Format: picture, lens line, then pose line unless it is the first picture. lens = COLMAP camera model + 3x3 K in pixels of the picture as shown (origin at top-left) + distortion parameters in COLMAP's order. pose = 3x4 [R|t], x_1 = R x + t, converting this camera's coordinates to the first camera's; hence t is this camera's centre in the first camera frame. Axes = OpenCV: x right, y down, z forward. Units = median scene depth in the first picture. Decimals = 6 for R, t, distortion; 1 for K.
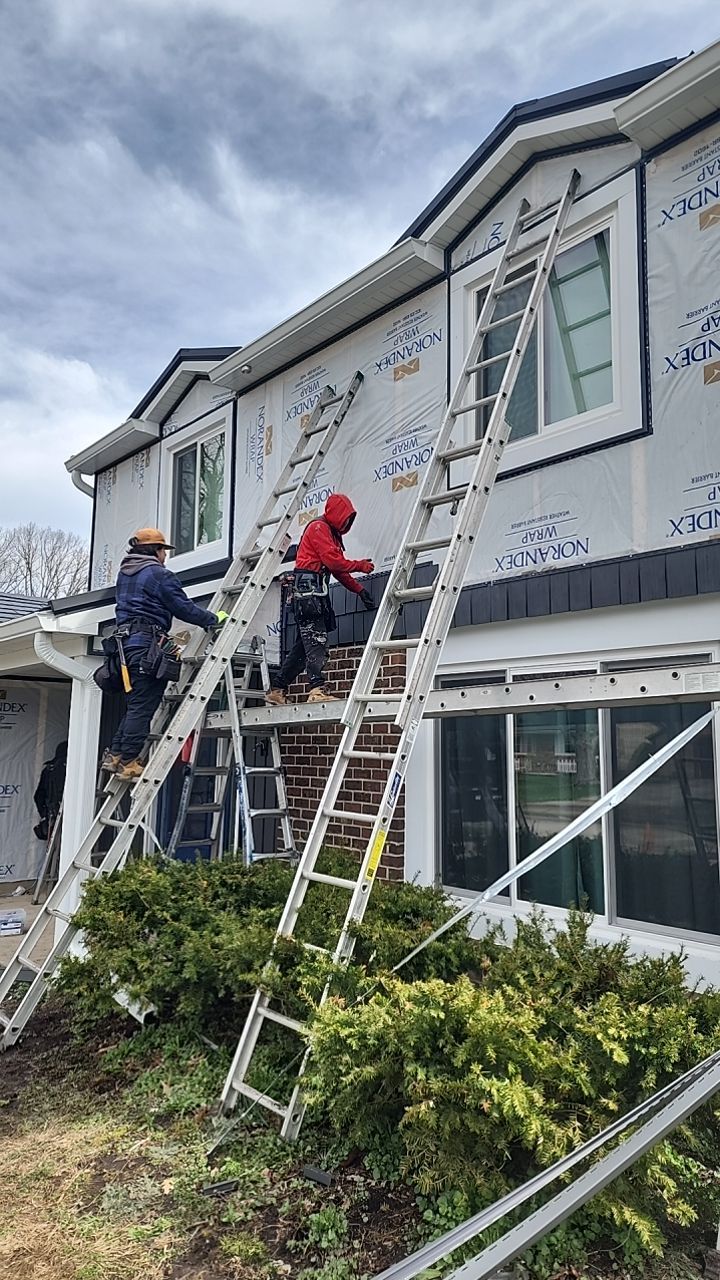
lens RADIAL K [[857.3, 0, 350.8], [0, 857.3, 636.1], [0, 0, 1]] dist [0.087798, -0.081721]
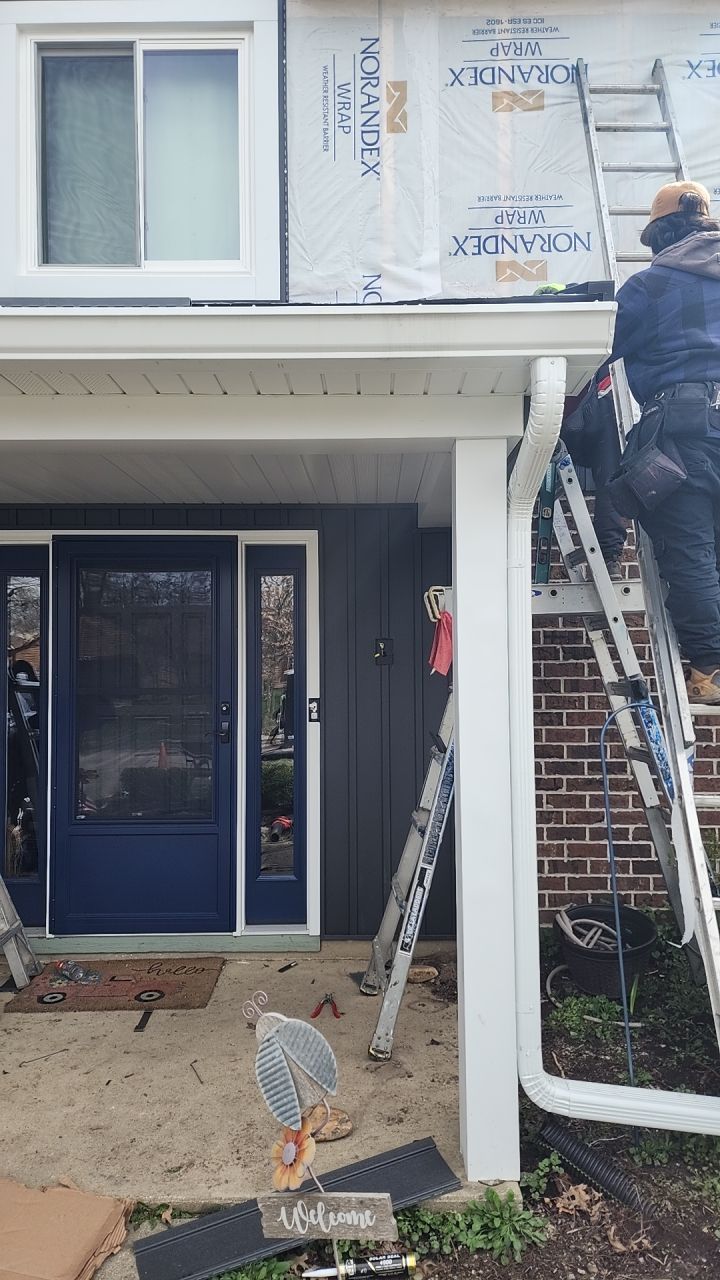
lens RADIAL K [[848.1, 0, 364.8], [0, 848.1, 635.7], [0, 0, 1]] dist [0.079700, -0.076432]
pose [[0.646828, 0.019103, 0.762397, -0.388406], [-0.085274, 0.995229, 0.047410, 0.060802], [-0.757854, -0.095679, 0.645371, 0.471402]]
